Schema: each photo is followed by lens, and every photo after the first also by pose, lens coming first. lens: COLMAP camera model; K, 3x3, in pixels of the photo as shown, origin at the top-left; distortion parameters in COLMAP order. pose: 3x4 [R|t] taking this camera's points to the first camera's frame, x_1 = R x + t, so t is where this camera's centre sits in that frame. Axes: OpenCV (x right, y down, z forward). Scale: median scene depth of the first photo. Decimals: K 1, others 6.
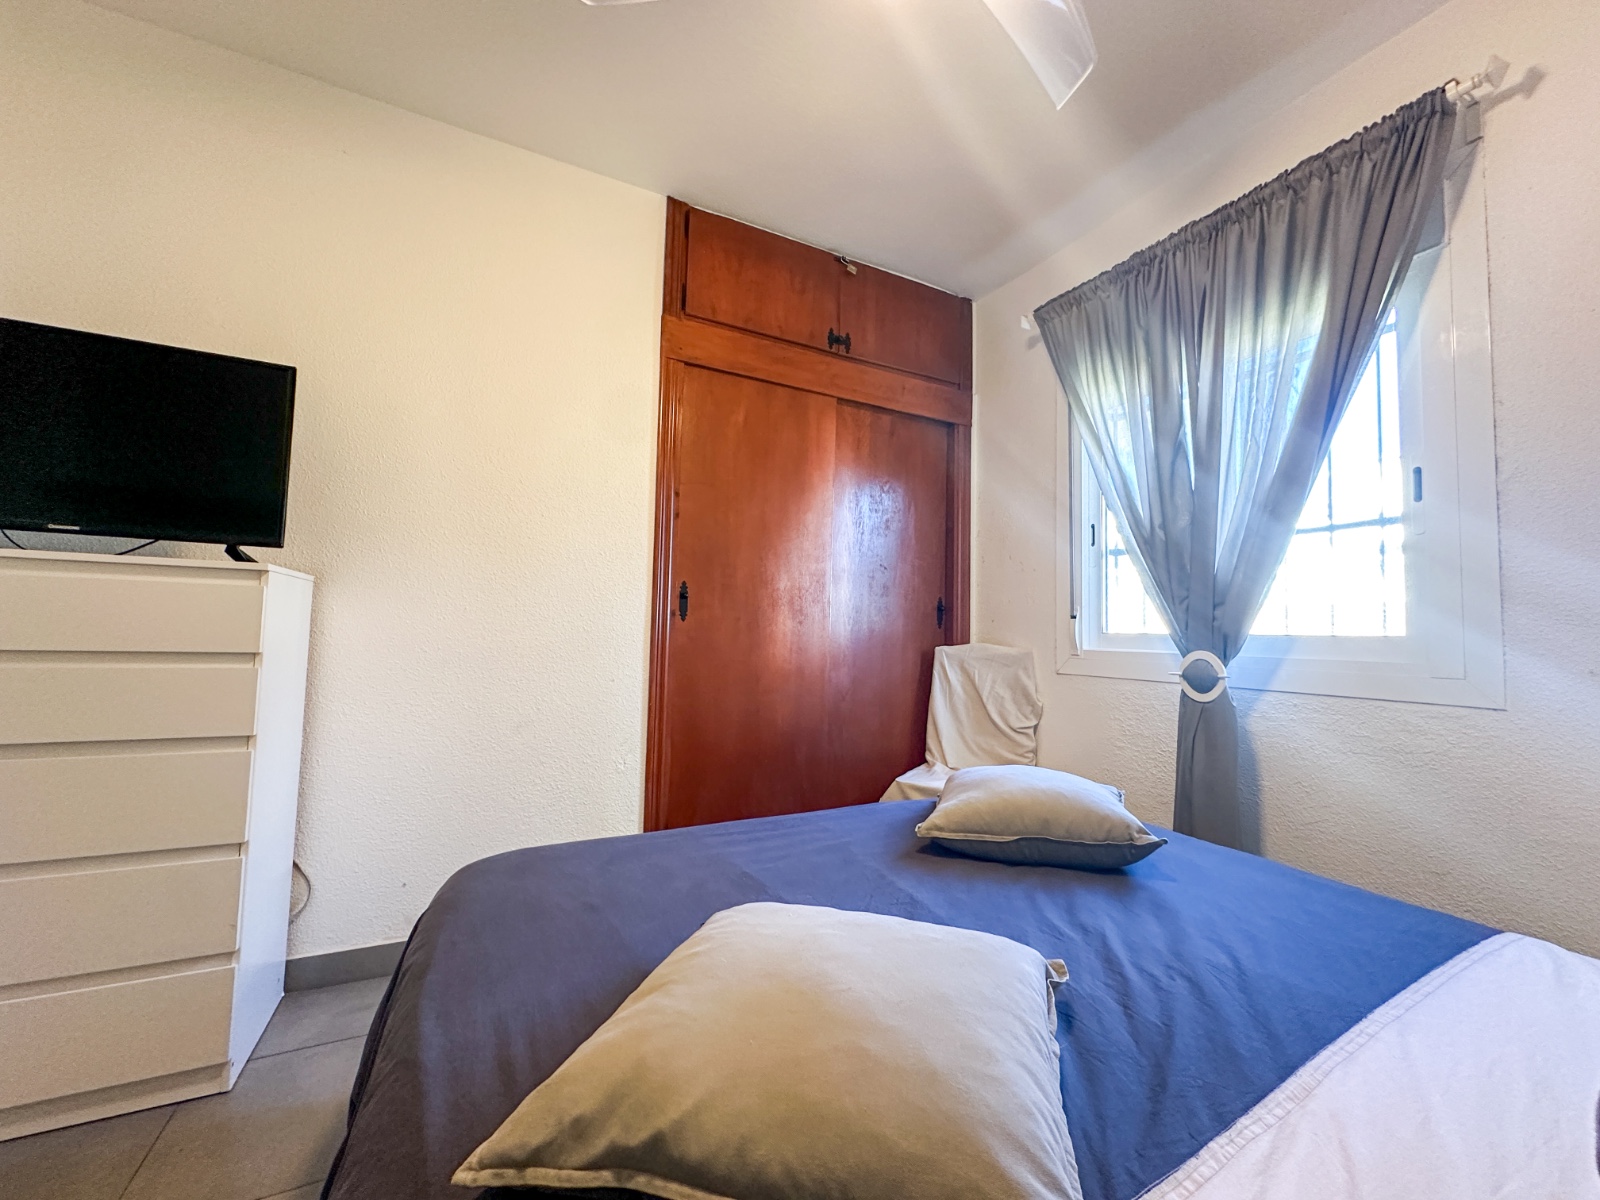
lens RADIAL K [[635.3, 0, 801.3], [0, 635.3, 596.9], [0, 0, 1]] dist [-0.000597, 0.000001]
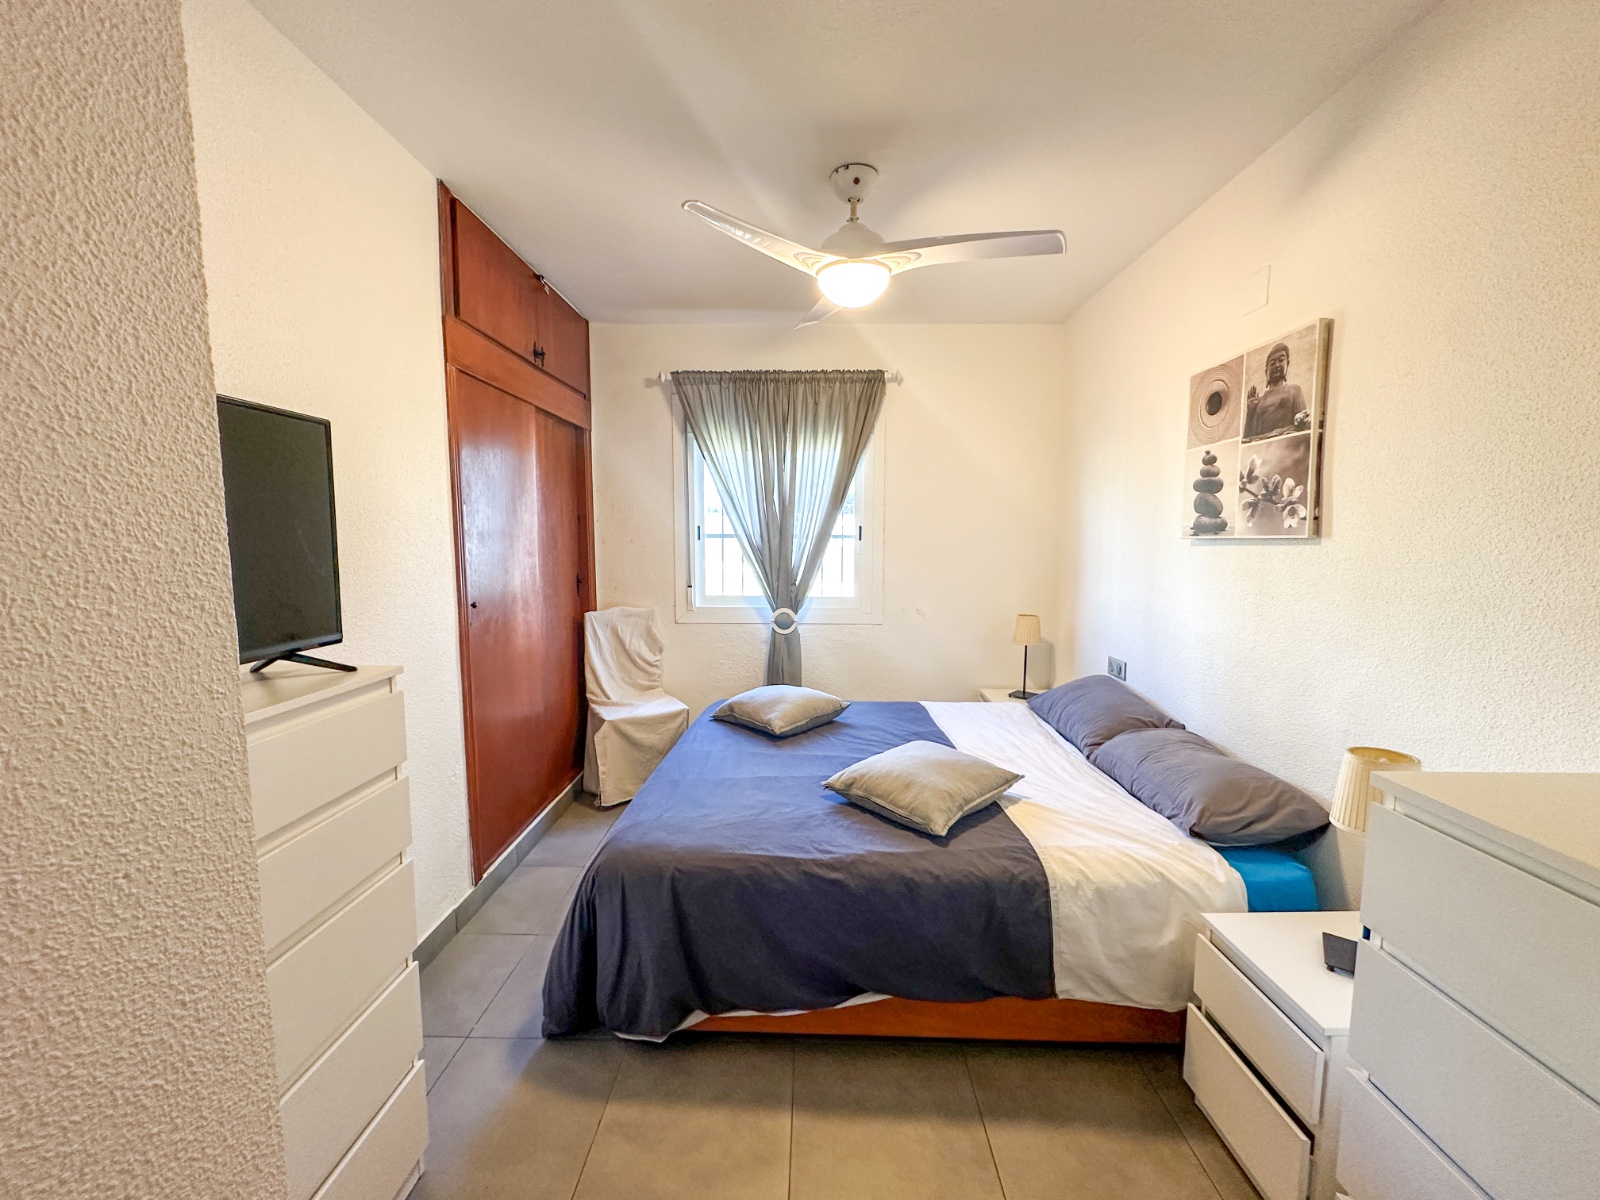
lens RADIAL K [[635.3, 0, 801.3], [0, 635.3, 596.9], [0, 0, 1]] dist [-0.000597, 0.000001]
pose [[0.474593, -0.108952, 0.873436, -1.074271], [-0.044009, 0.988131, 0.147172, -0.245617], [-0.879105, -0.108285, 0.464165, 0.055191]]
